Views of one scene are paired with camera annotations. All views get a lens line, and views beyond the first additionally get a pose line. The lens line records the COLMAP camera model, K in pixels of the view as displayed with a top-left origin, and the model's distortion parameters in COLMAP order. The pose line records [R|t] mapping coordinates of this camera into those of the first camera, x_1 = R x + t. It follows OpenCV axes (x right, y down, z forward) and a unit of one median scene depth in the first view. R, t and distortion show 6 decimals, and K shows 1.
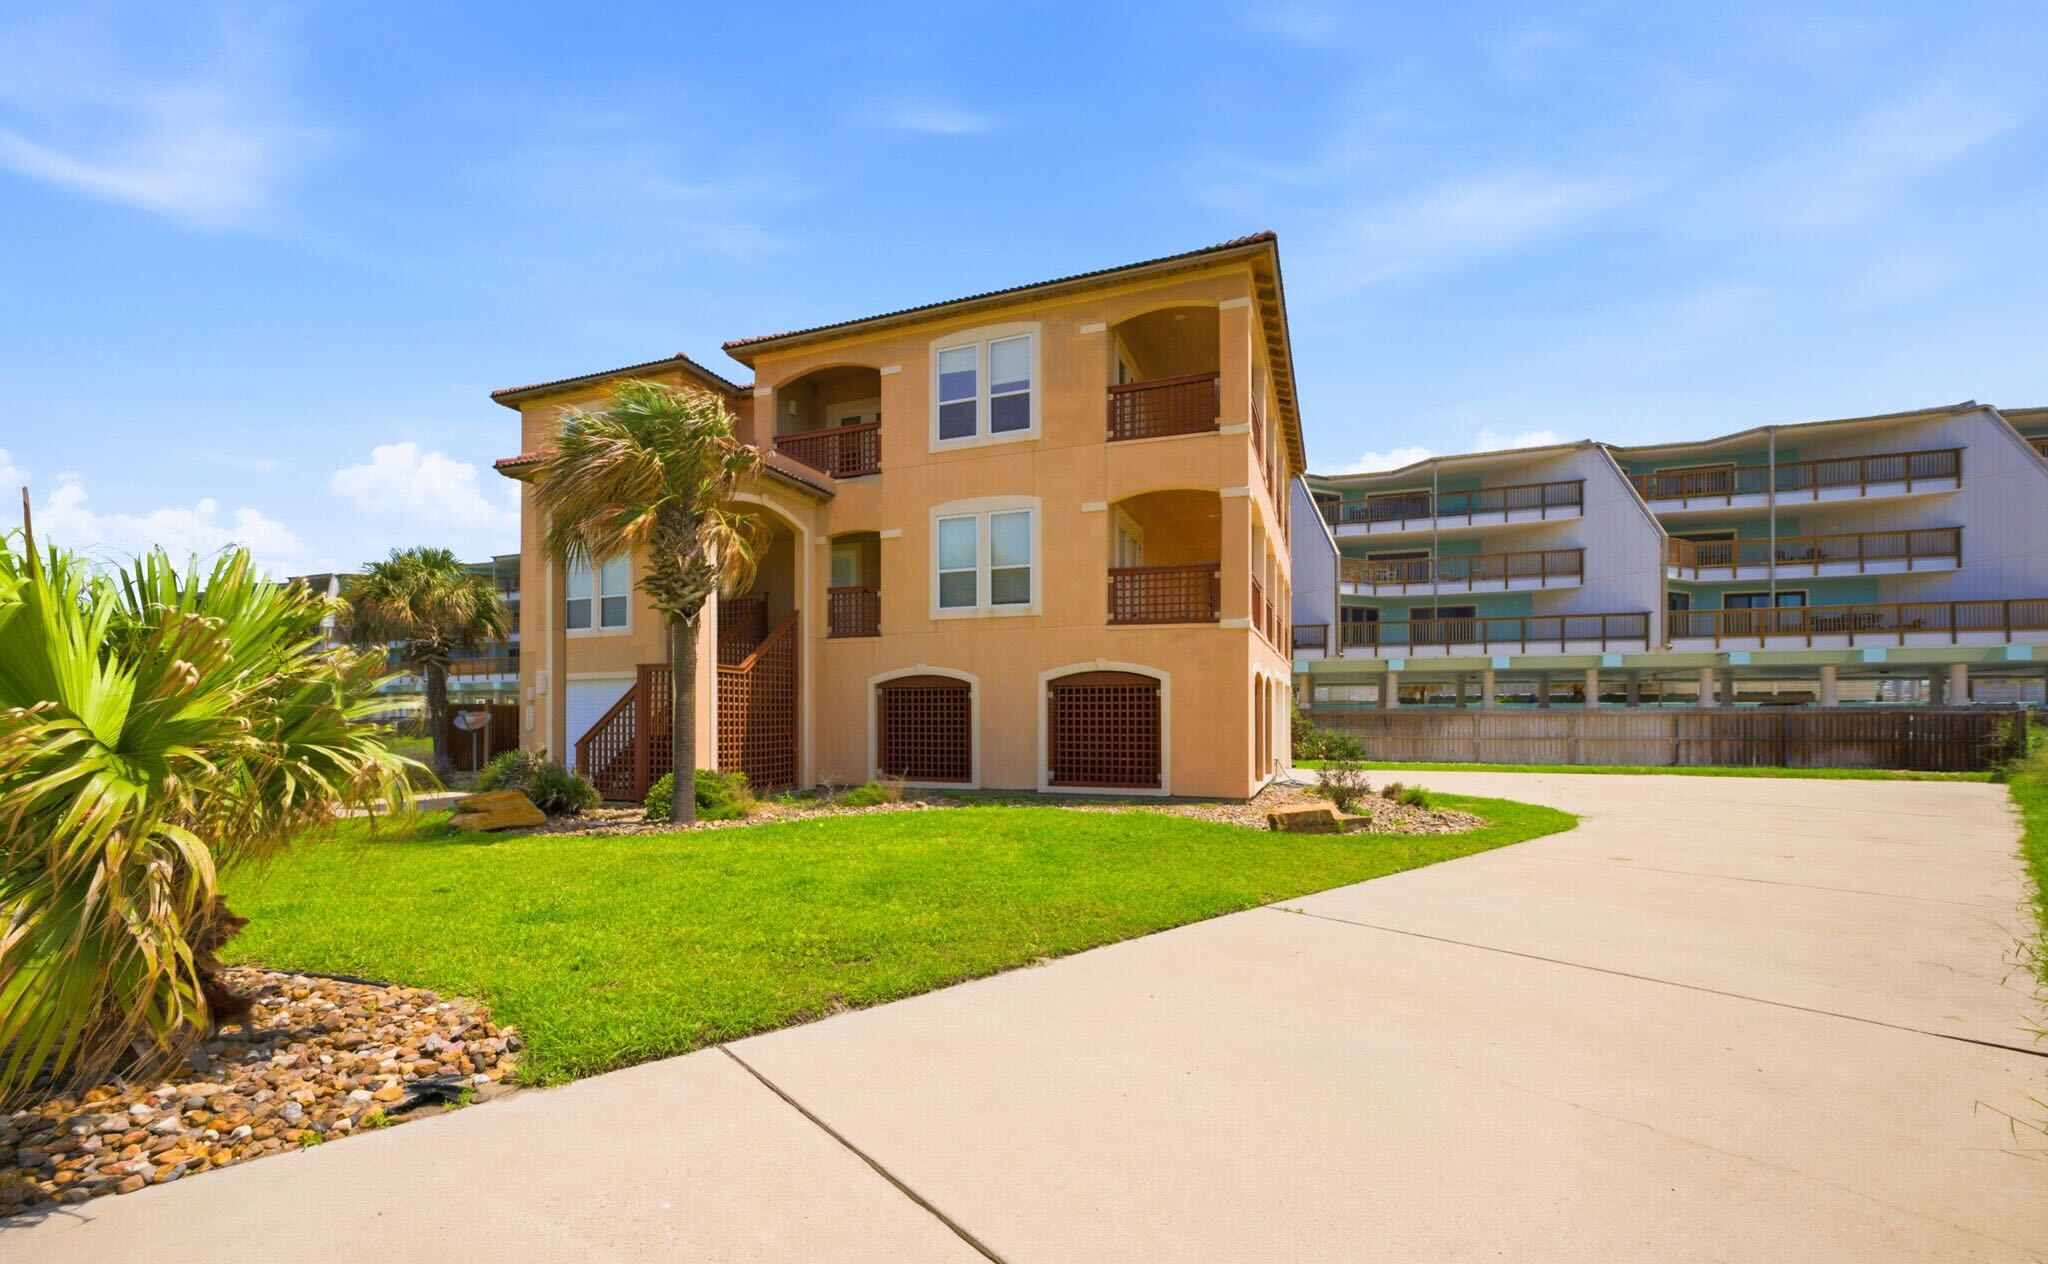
lens RADIAL K [[813.2, 0, 1023.3], [0, 813.2, 713.5], [0, 0, 1]] dist [-0.006019, -0.000068]
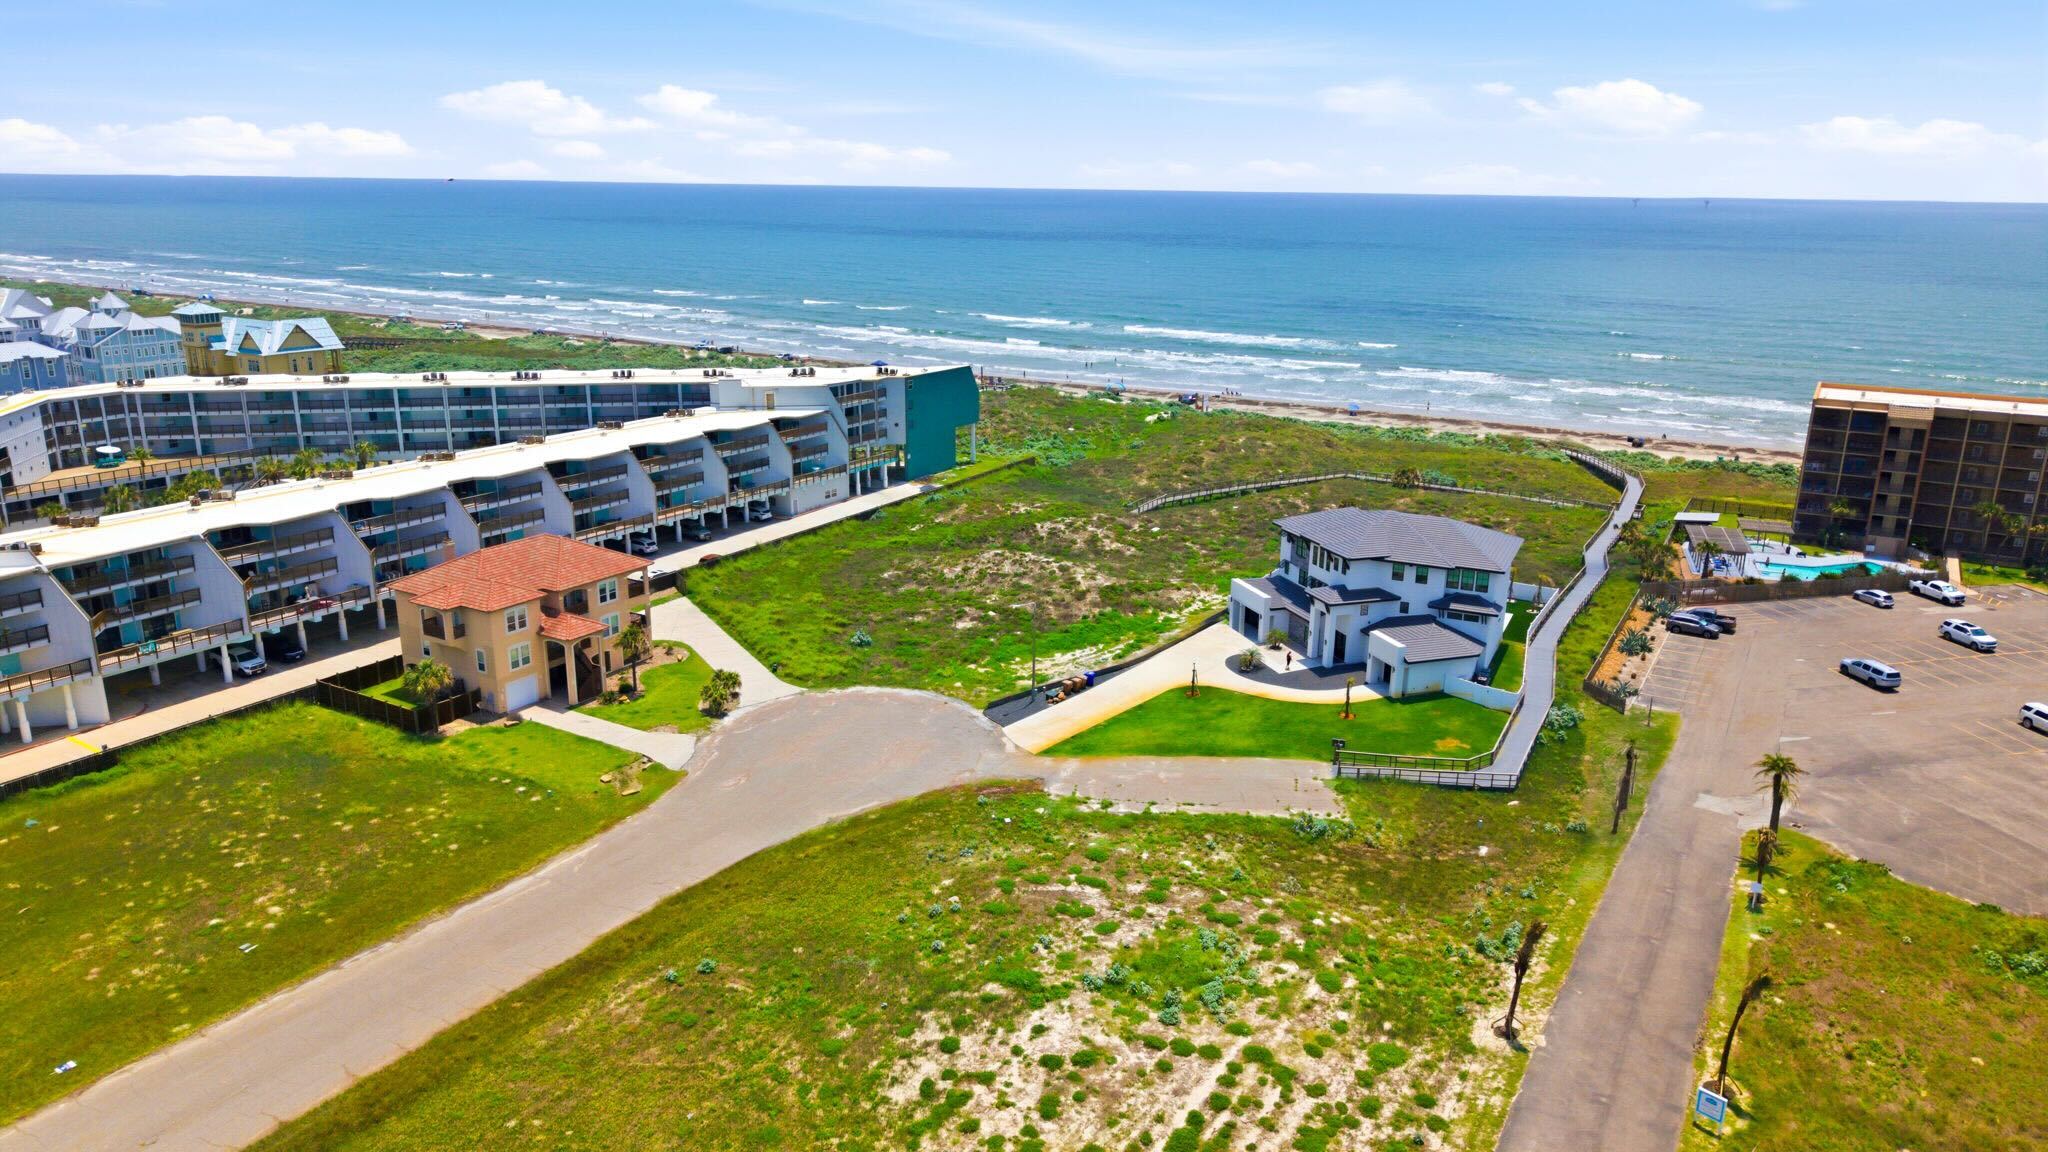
lens RADIAL K [[1363.0, 0, 1026.6], [0, 1363.0, 576.2], [0, 0, 1]] dist [0.044817, -0.050065]
pose [[0.167036, -0.268321, 0.948737, -3.717129], [-0.019291, 0.961183, 0.275237, -1.408406], [-0.985762, -0.064276, 0.155376, -1.367337]]
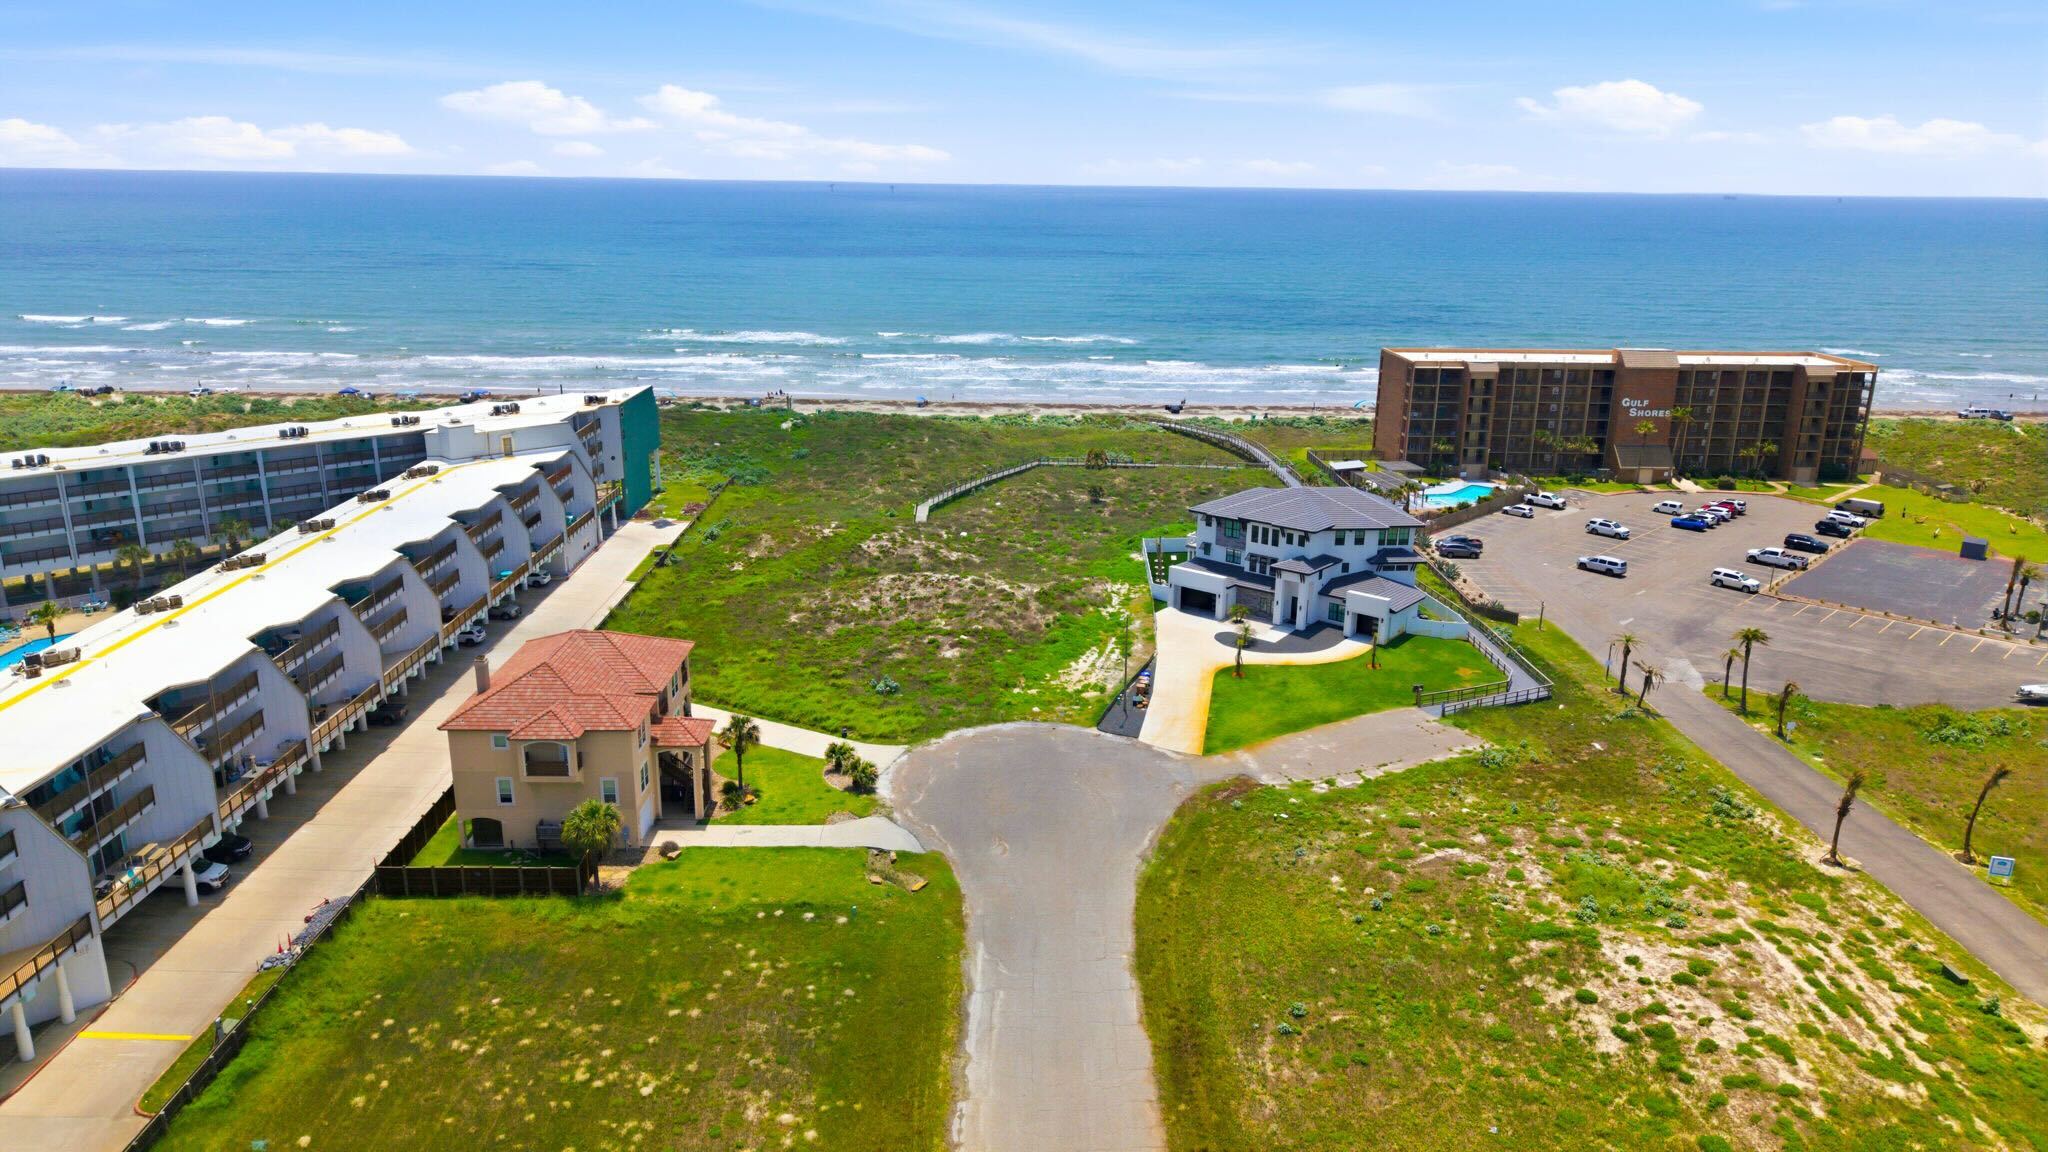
lens RADIAL K [[1363.0, 0, 1024.8], [0, 1363.0, 575.3], [0, 0, 1]] dist [0.044817, -0.050065]
pose [[-0.377641, -0.261563, 0.888241, -3.451598], [-0.018207, 0.961185, 0.275302, -1.470580], [-0.925773, 0.087793, -0.367745, 0.961851]]
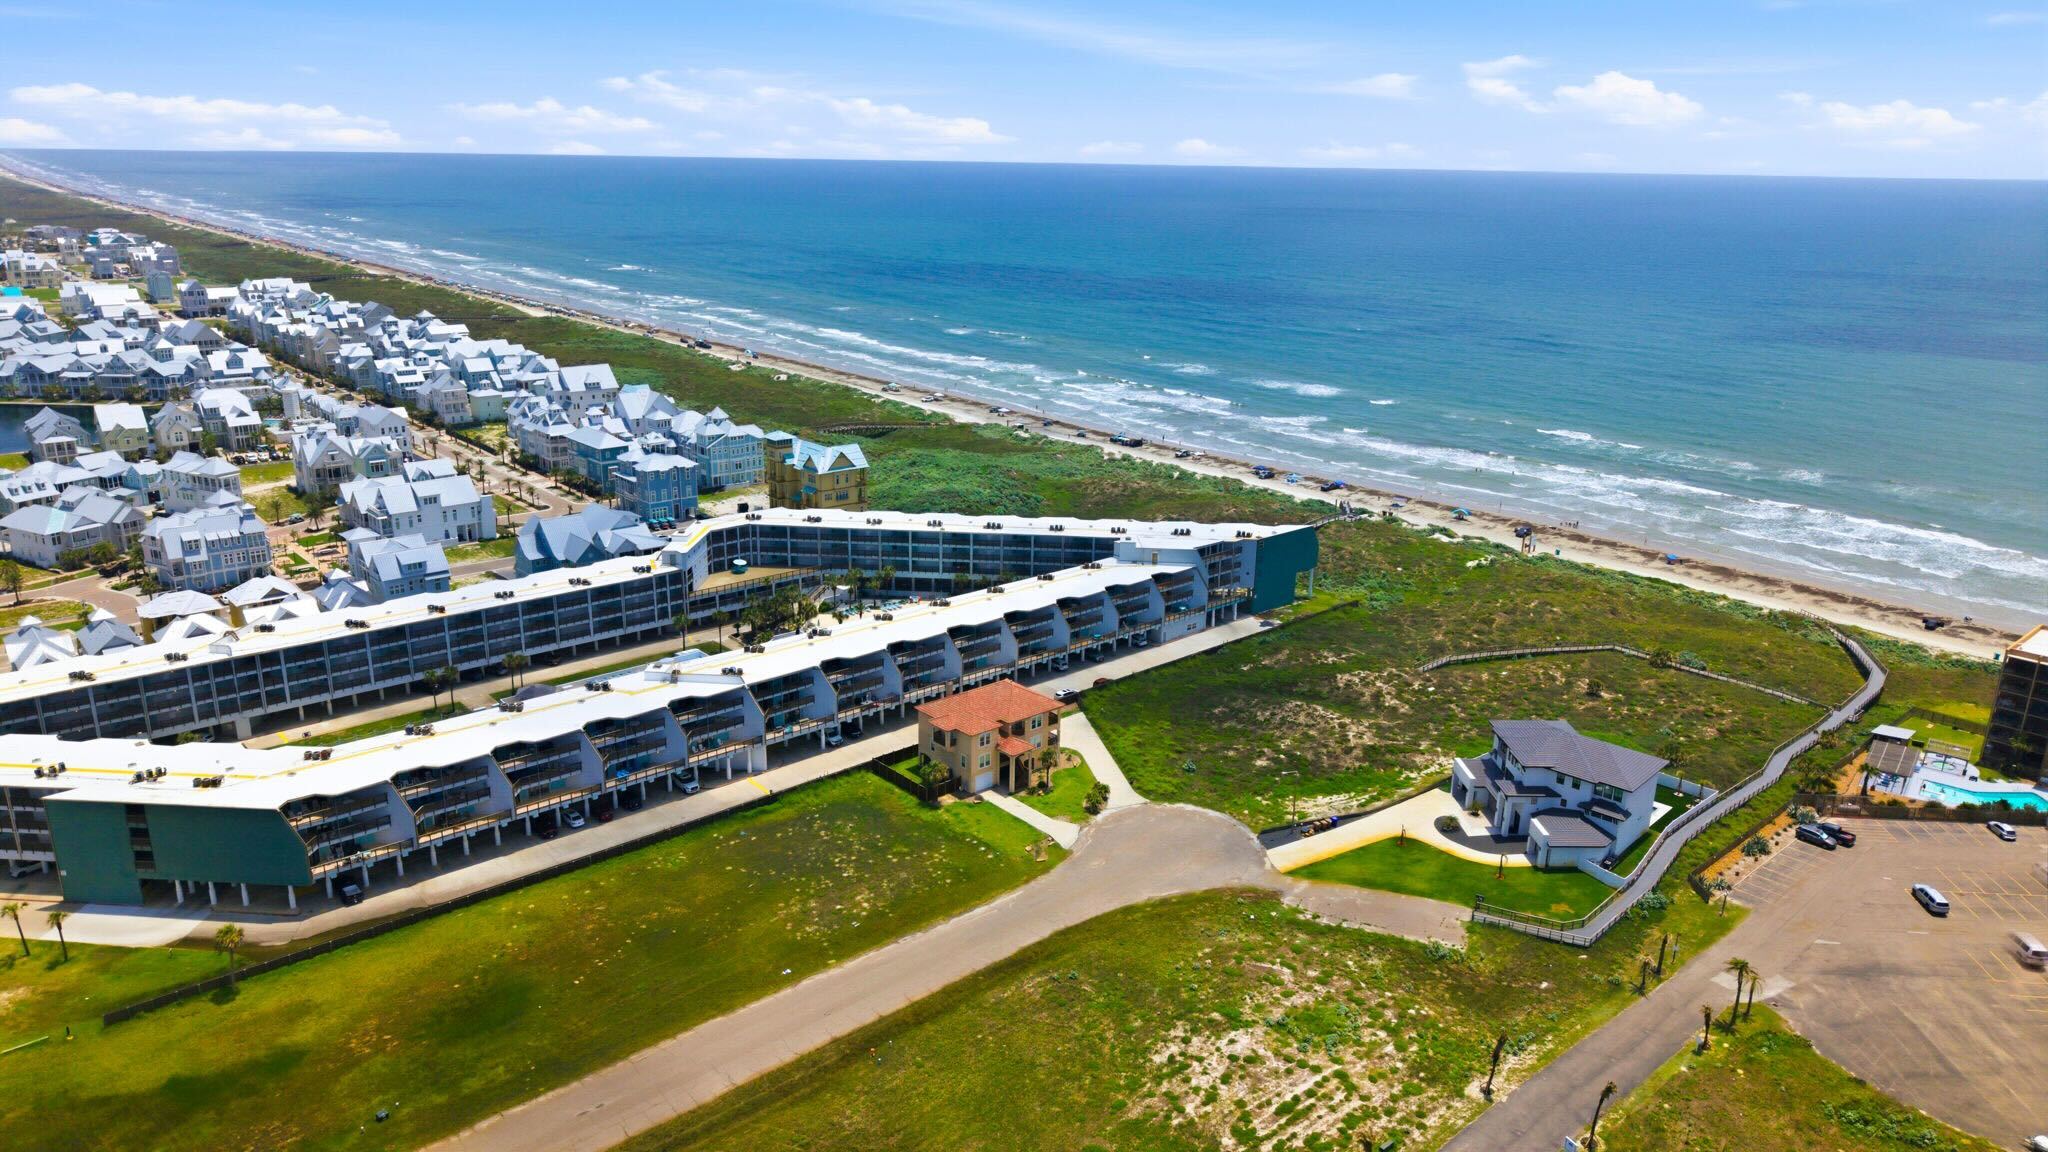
lens RADIAL K [[1363.0, 0, 1026.7], [0, 1363.0, 571.1], [0, 0, 1]] dist [0.044817, -0.050065]
pose [[0.457516, -0.248676, 0.853721, -5.569059], [-0.024461, 0.956215, 0.291640, -2.865277], [-0.888865, -0.154313, 0.431401, -2.208527]]
